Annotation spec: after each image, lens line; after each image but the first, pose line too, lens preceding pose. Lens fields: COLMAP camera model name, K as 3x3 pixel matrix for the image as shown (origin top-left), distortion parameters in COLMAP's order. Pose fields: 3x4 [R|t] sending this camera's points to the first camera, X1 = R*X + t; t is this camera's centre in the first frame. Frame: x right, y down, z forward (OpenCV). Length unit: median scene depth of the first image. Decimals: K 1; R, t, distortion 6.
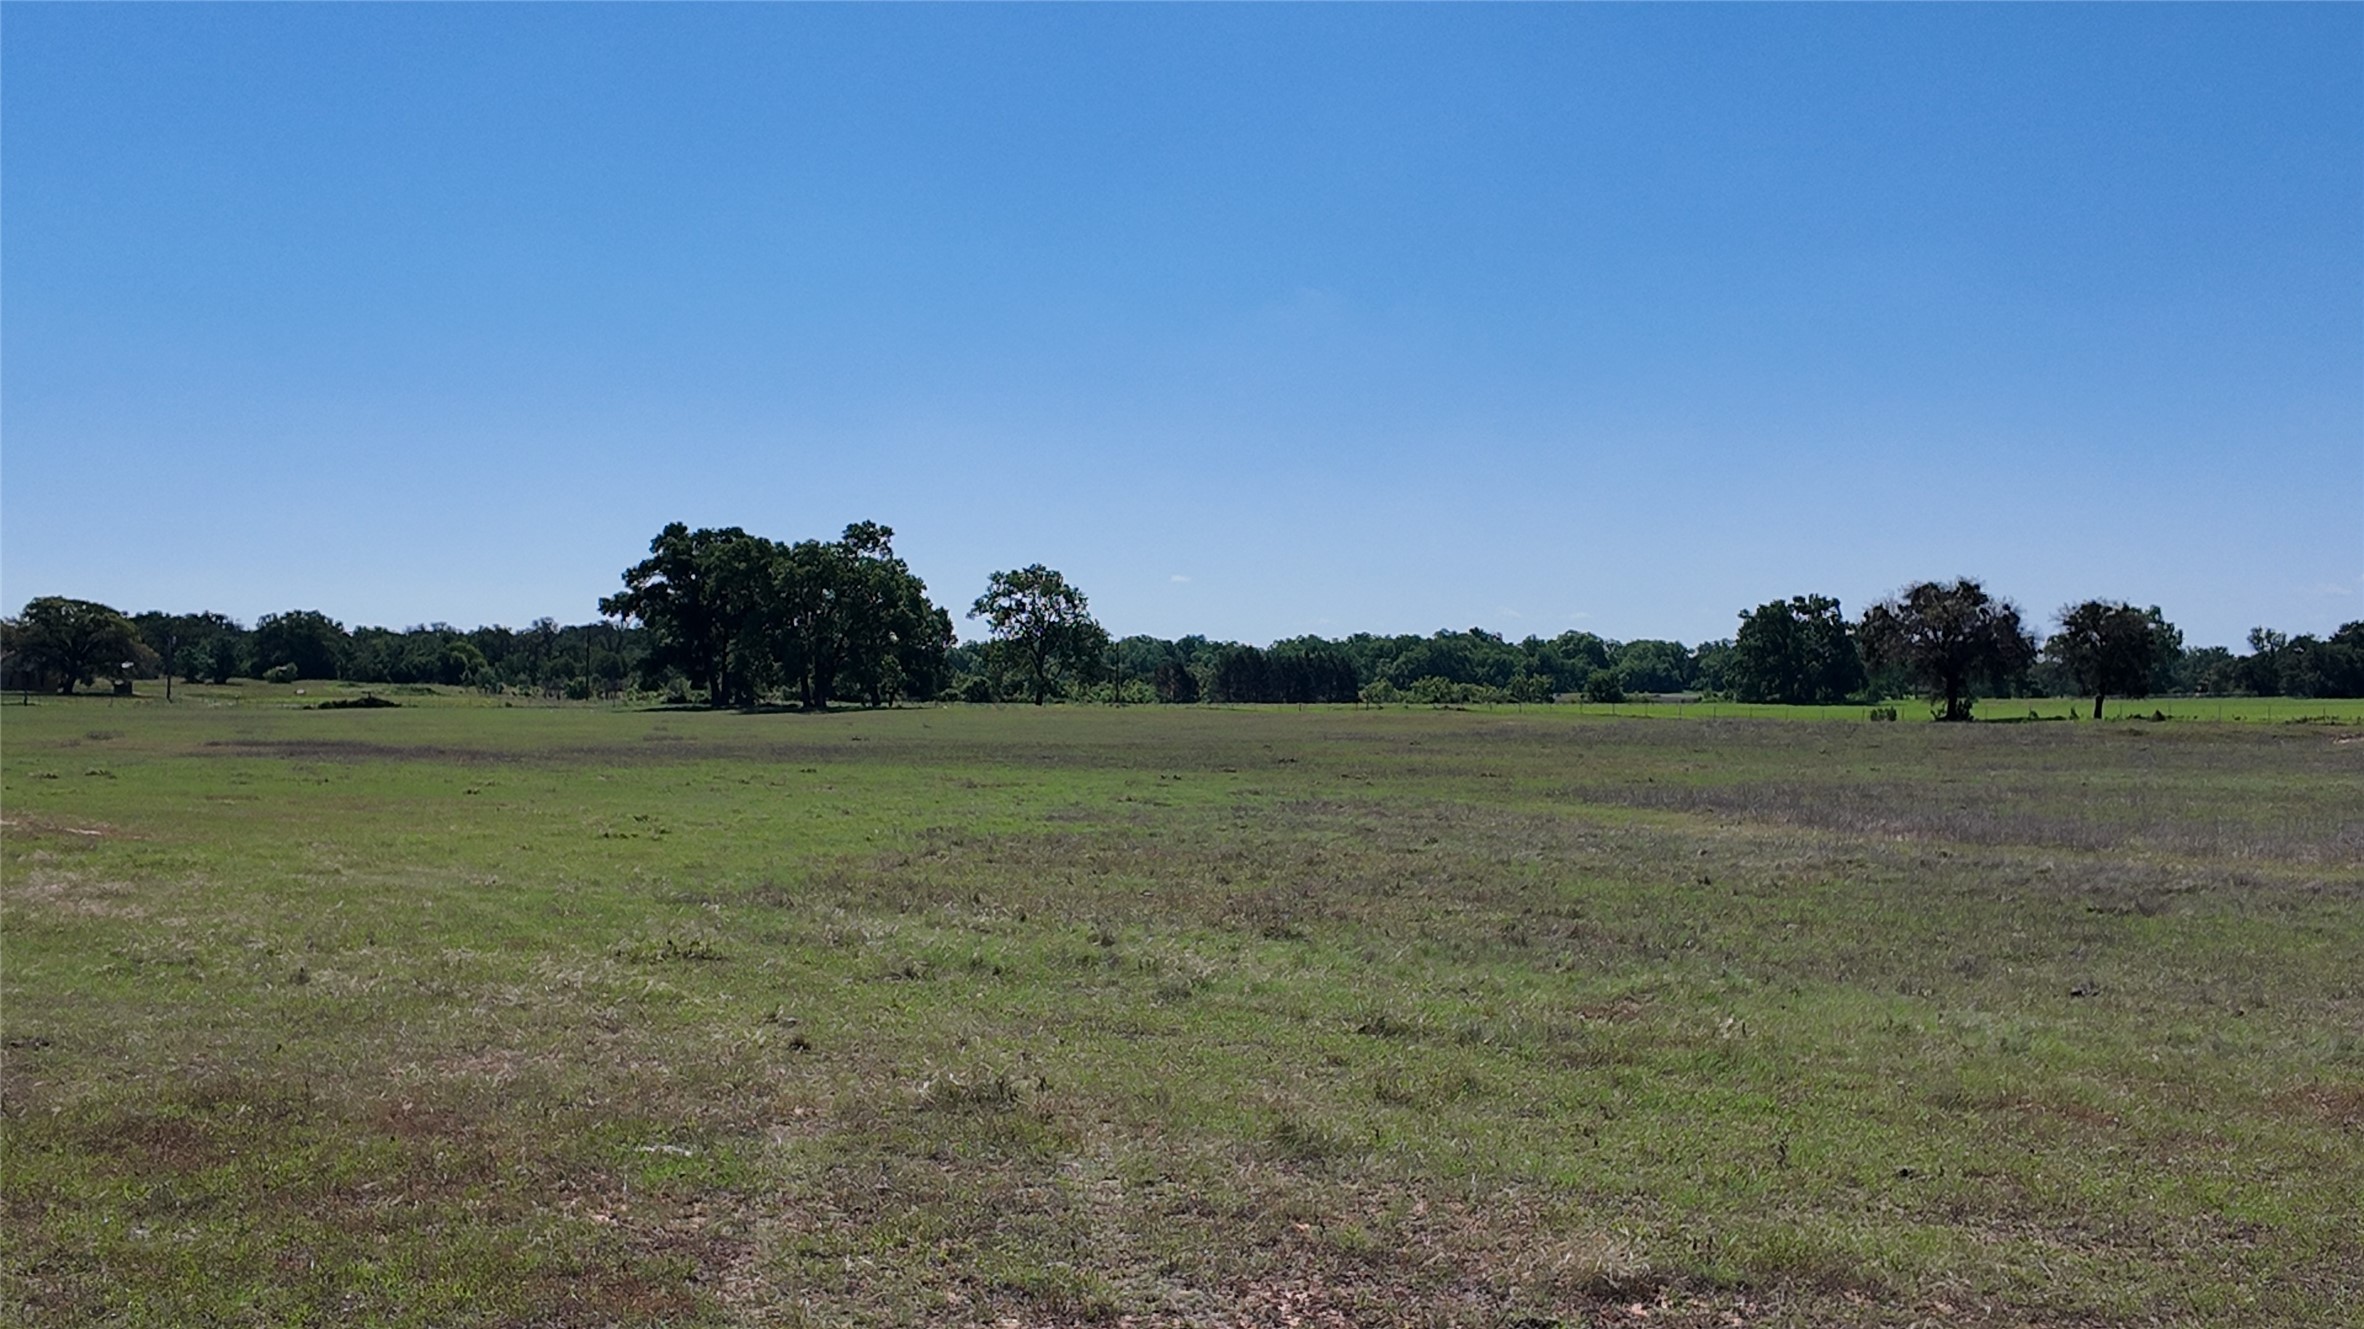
lens RADIAL K [[1333.2, 0, 1192.3], [0, 1333.2, 665.2], [0, 0, 1]] dist [0.014454, -0.010414]
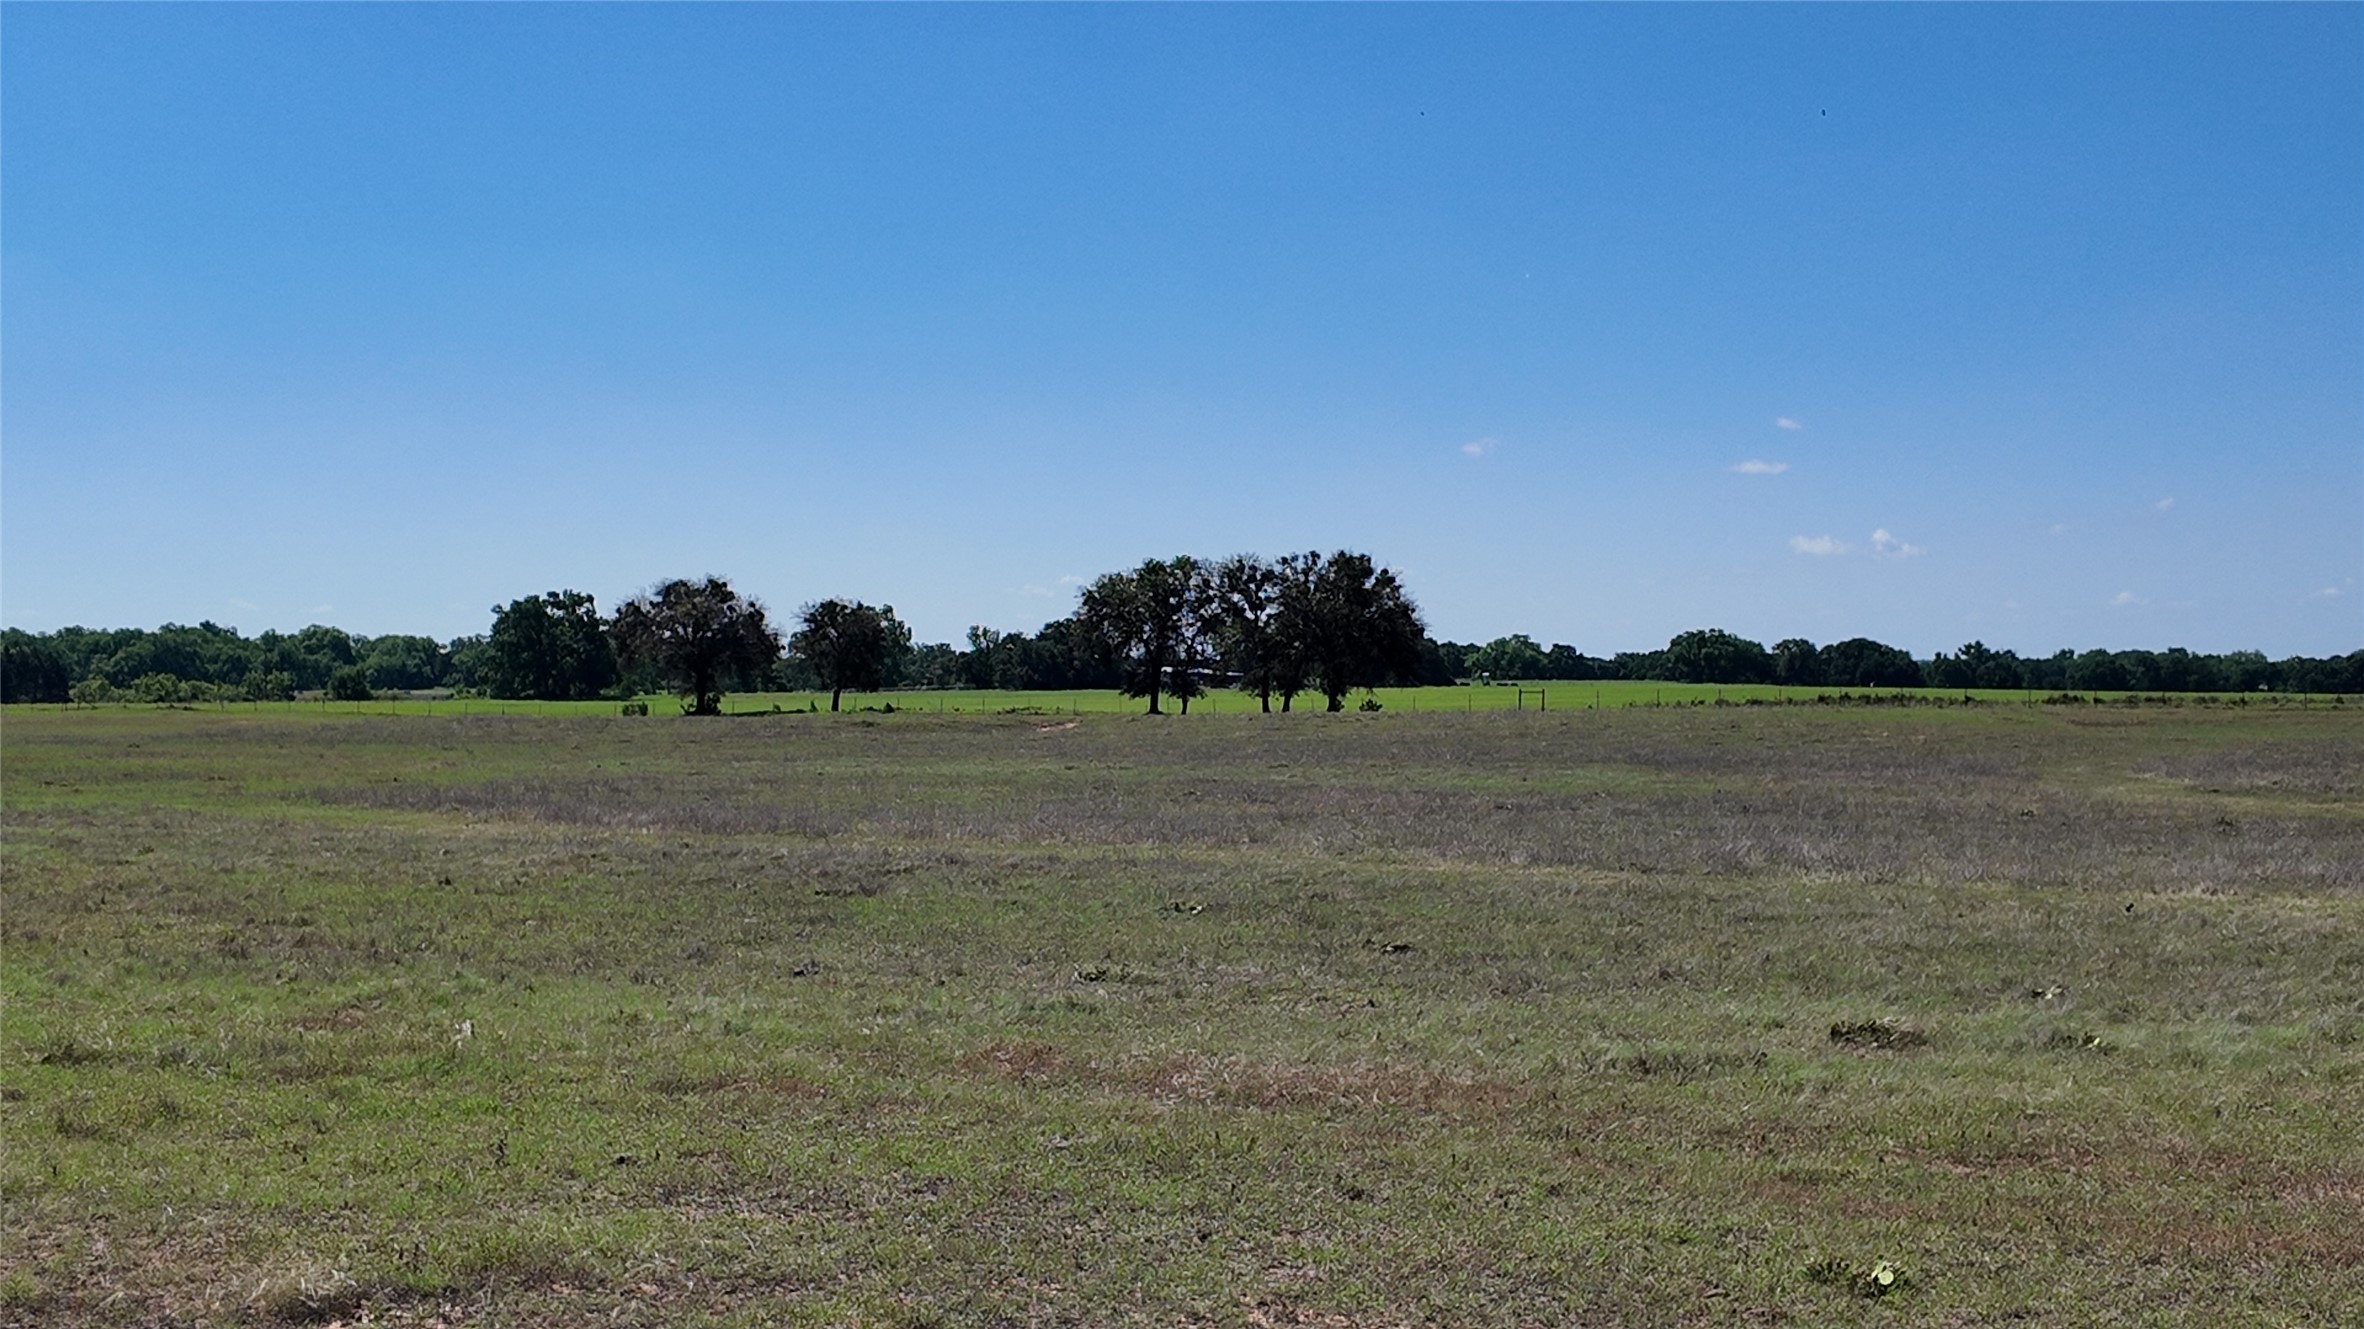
lens RADIAL K [[1333.2, 0, 1192.3], [0, 1333.2, 665.2], [0, 0, 1]] dist [0.014454, -0.010414]
pose [[0.968711, -0.002506, 0.248179, 0.681296], [0.001267, 0.999986, 0.005151, -0.001340], [-0.248188, -0.004676, 0.968700, -0.087515]]
